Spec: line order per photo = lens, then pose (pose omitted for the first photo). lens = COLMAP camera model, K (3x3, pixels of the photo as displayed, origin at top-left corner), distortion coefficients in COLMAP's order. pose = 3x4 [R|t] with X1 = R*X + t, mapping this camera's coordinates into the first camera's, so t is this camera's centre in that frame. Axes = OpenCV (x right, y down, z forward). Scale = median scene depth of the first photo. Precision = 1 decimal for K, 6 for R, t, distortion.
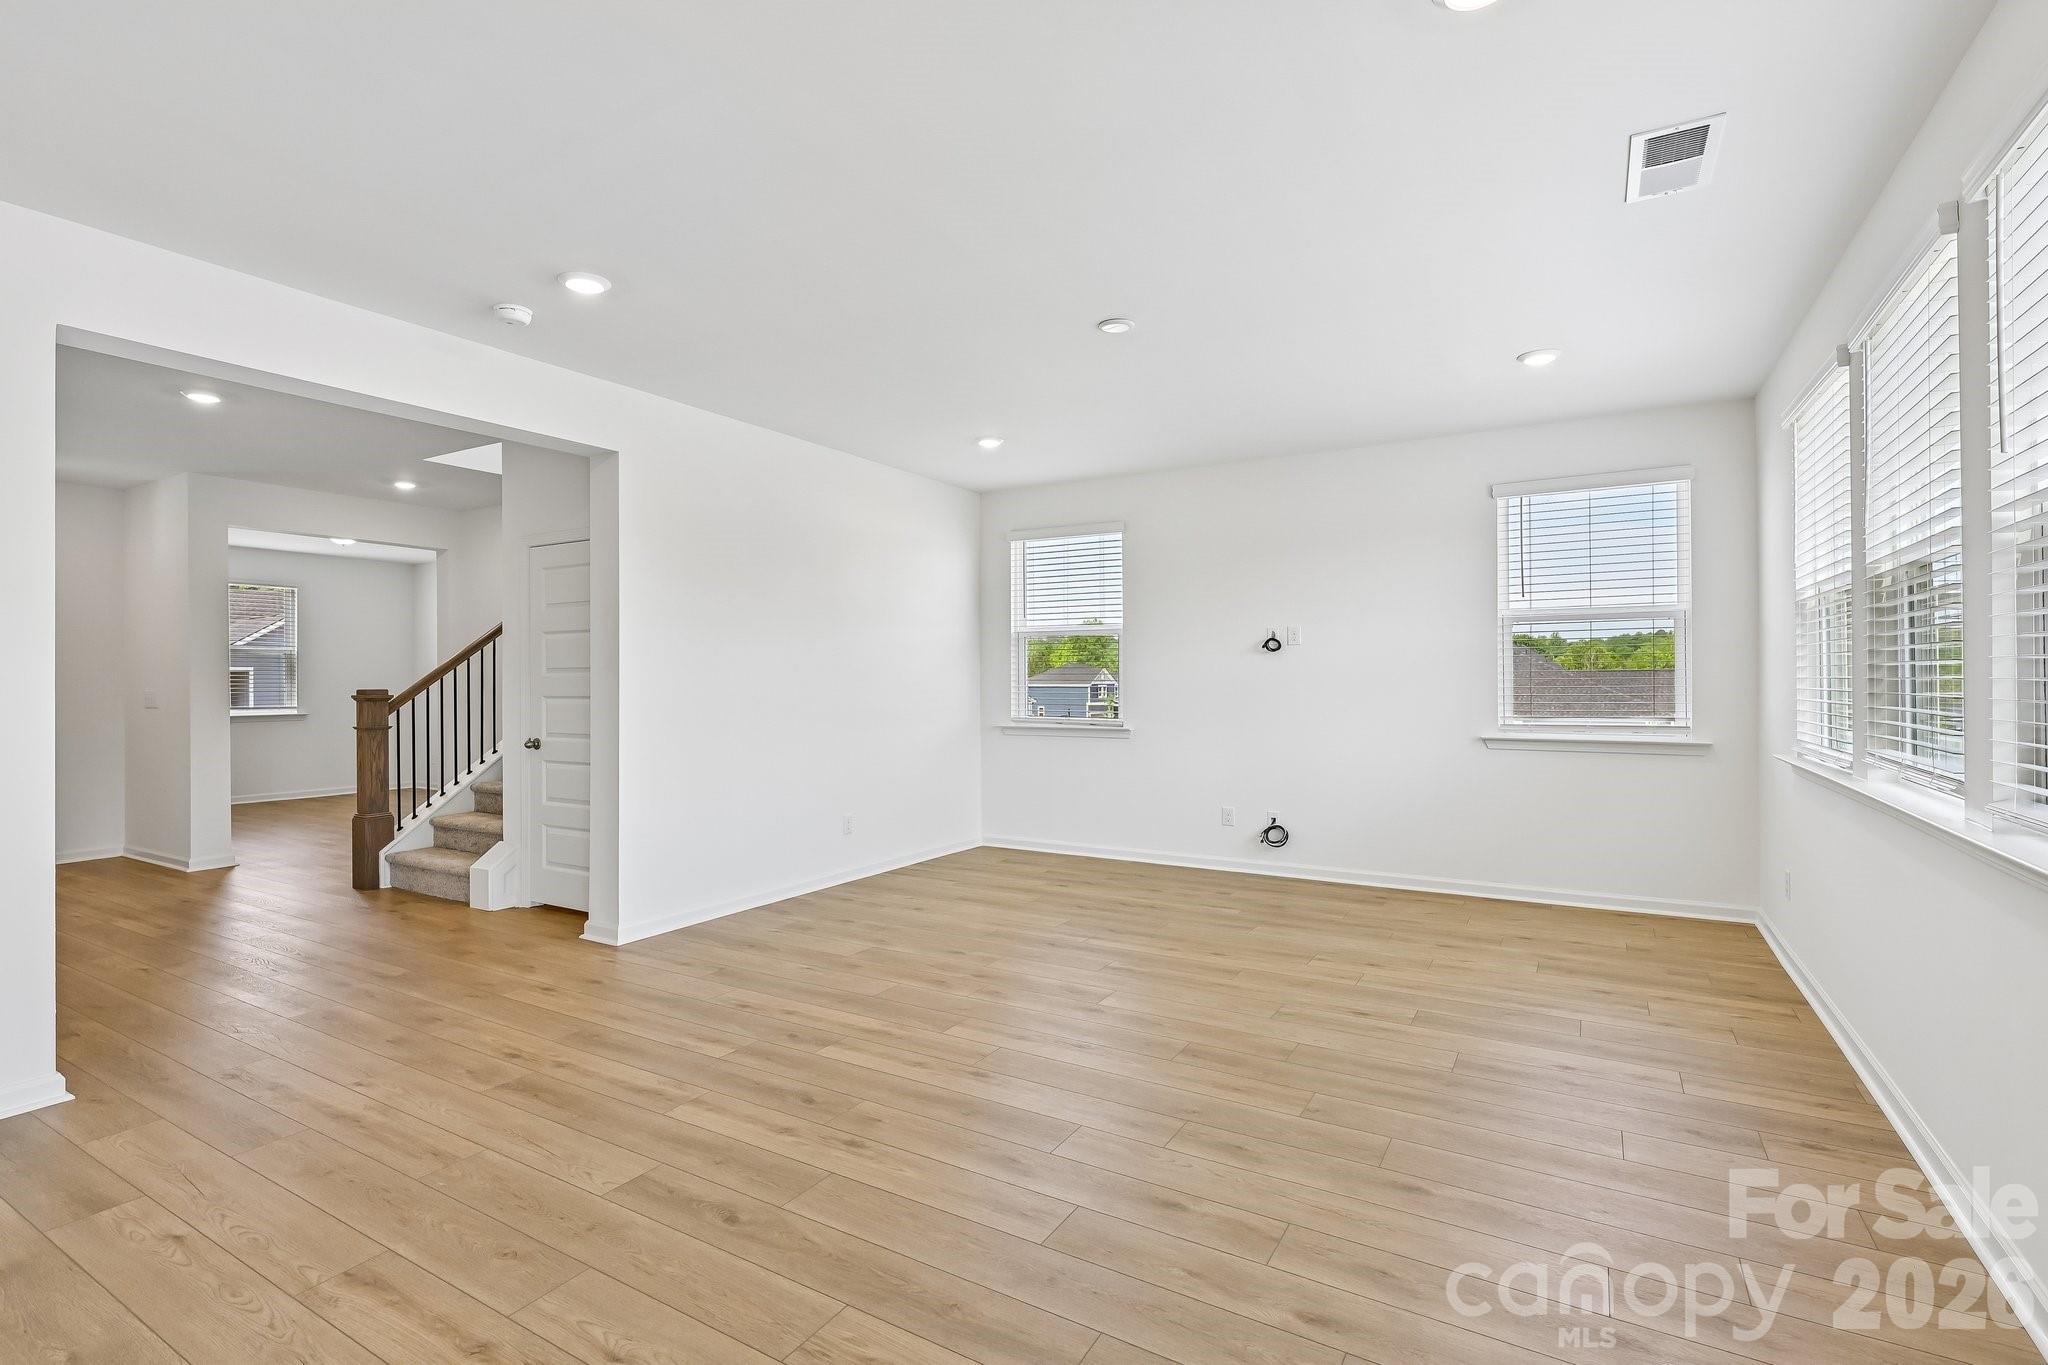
lens RADIAL K [[907.0, 0, 1097.2], [0, 907.0, 678.1], [0, 0, 1]] dist [0.002280, -0.000479]
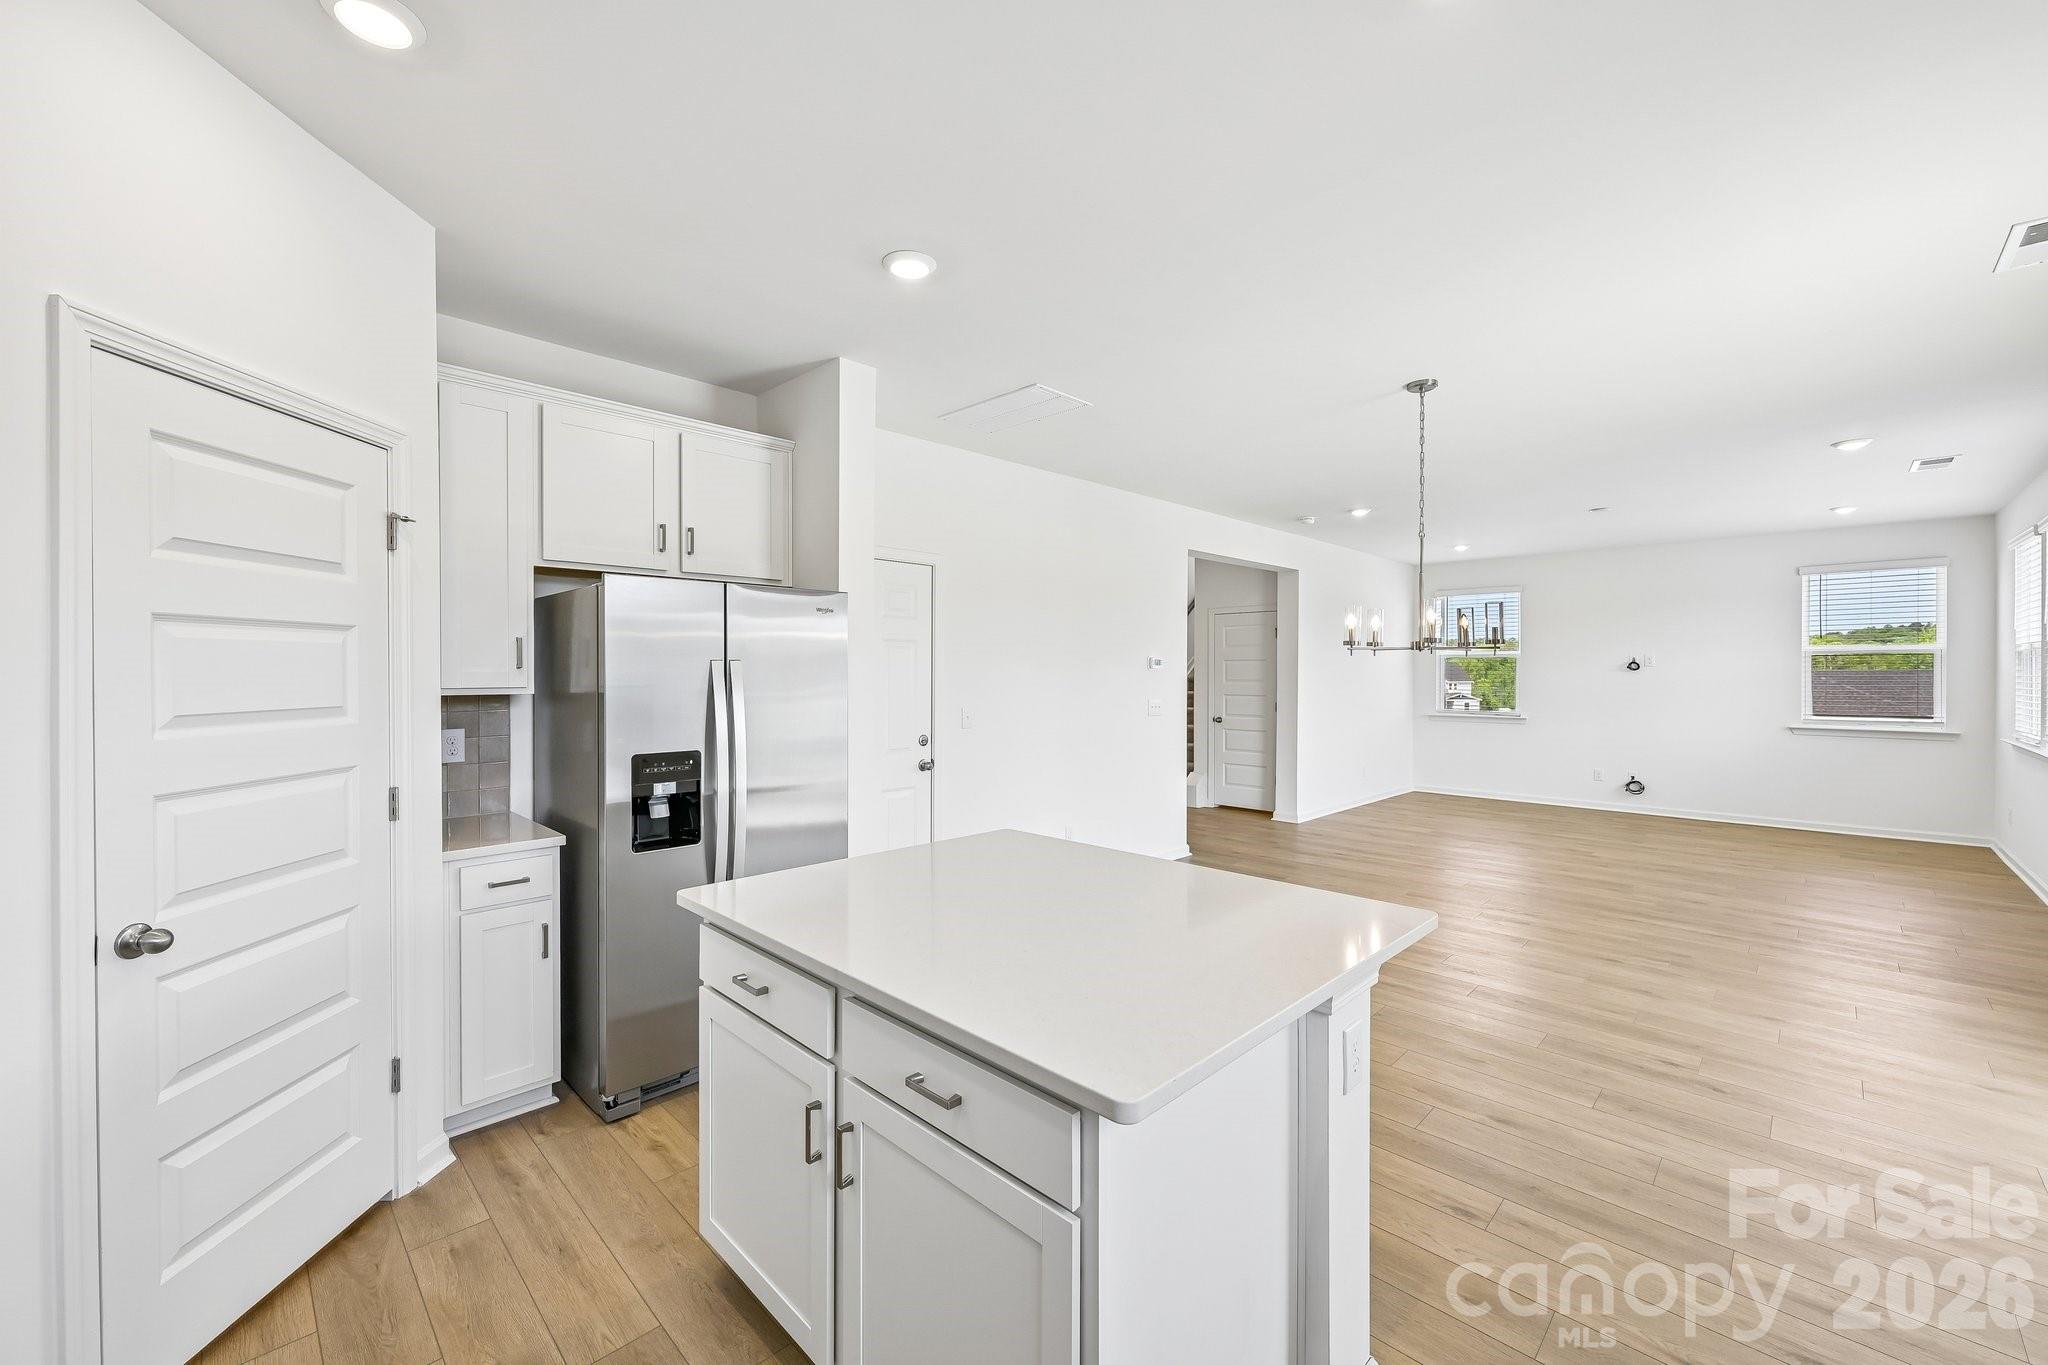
lens RADIAL K [[828.2, 0, 1135.8], [0, 828.2, 674.0], [0, 0, 1]] dist [0.003053, 0.000633]
pose [[0.980834, 0.007463, -0.194703, -0.430337], [-0.006778, 0.999968, 0.004185, -0.026540], [0.194728, -0.002785, 0.980853, -0.667320]]
